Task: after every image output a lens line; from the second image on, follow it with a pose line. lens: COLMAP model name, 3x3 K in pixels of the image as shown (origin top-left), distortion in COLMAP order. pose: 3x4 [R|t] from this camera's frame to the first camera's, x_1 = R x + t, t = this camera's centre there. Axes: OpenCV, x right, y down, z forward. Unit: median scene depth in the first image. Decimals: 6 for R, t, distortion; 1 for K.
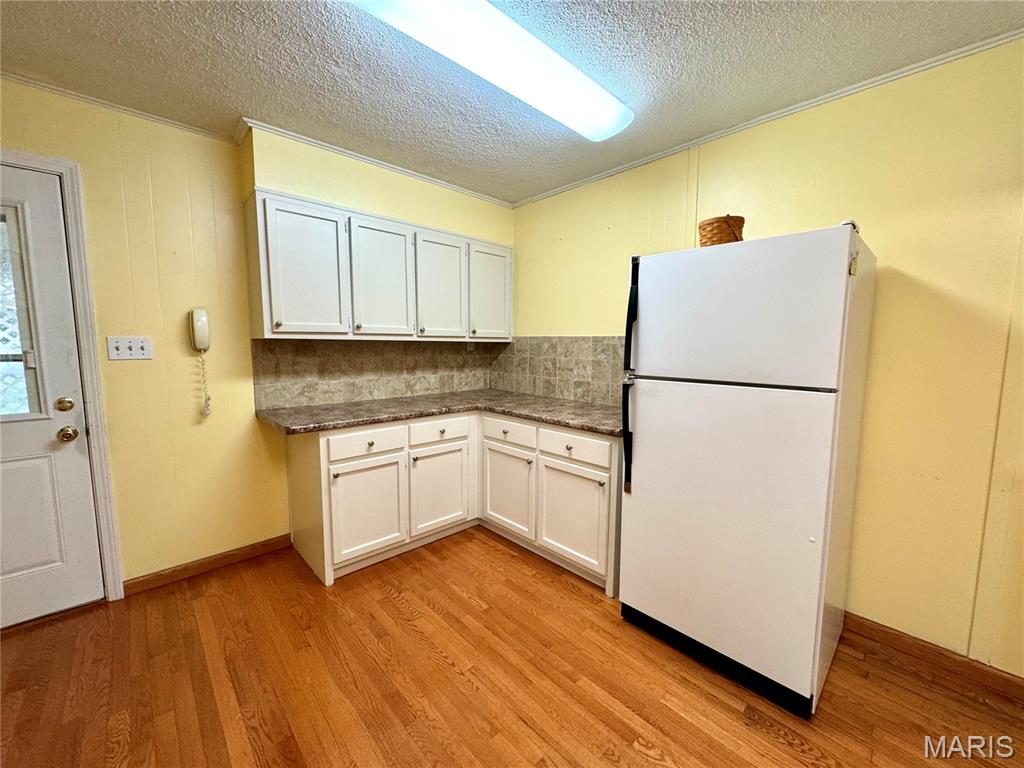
lens RADIAL K [[405.9, 0, 512.0], [0, 405.9, 384.0], [0, 0, 1]] dist [-0.001298, -0.000242]
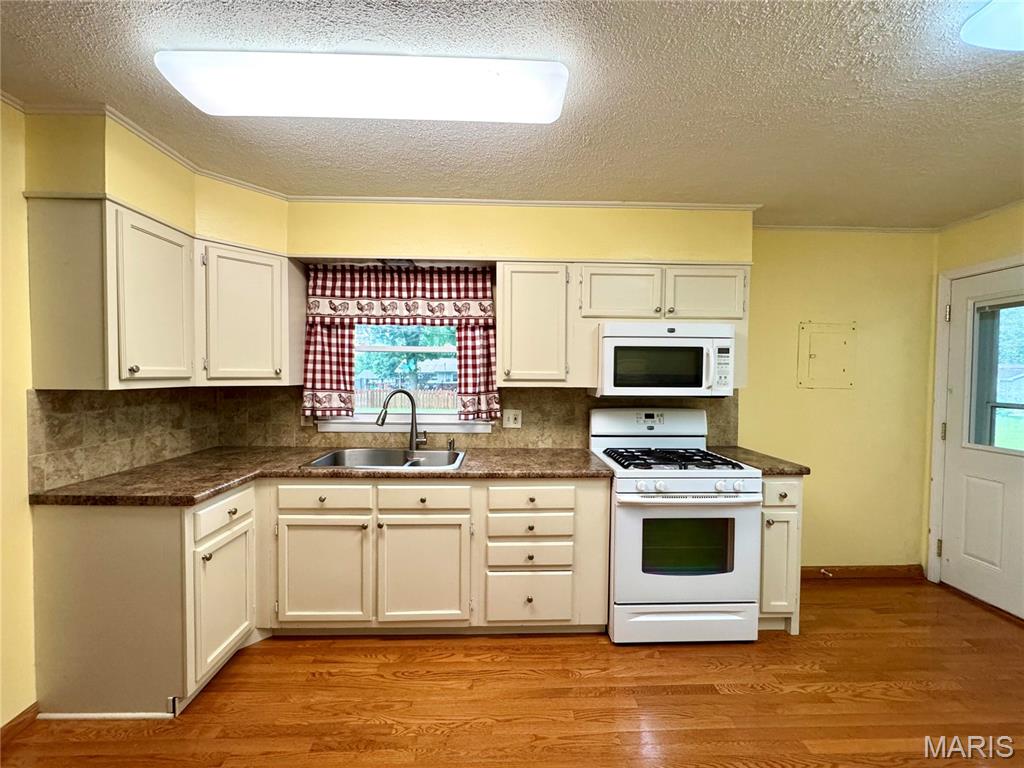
lens RADIAL K [[407.6, 0, 512.0], [0, 407.6, 387.3], [0, 0, 1]] dist [0.000070, 0.000404]
pose [[-0.662887, 0.010944, -0.748639, 0.652886], [-0.088451, 0.991747, 0.092818, -0.084503], [0.743476, 0.127745, -0.656448, 0.472664]]
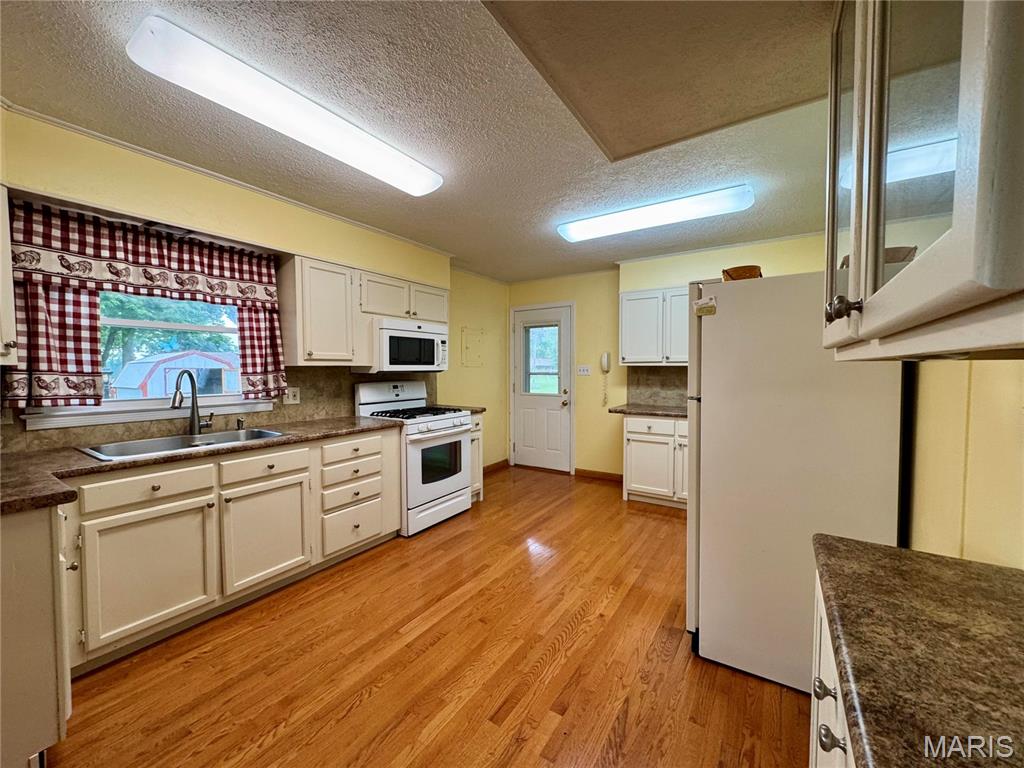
lens RADIAL K [[407.6, 0, 512.0], [0, 407.6, 387.3], [0, 0, 1]] dist [0.000070, 0.000404]
pose [[0.231592, 0.039459, -0.972013, 1.272375], [-0.095093, 0.995310, 0.017748, 0.007723], [0.968154, 0.088321, 0.234258, 0.038825]]
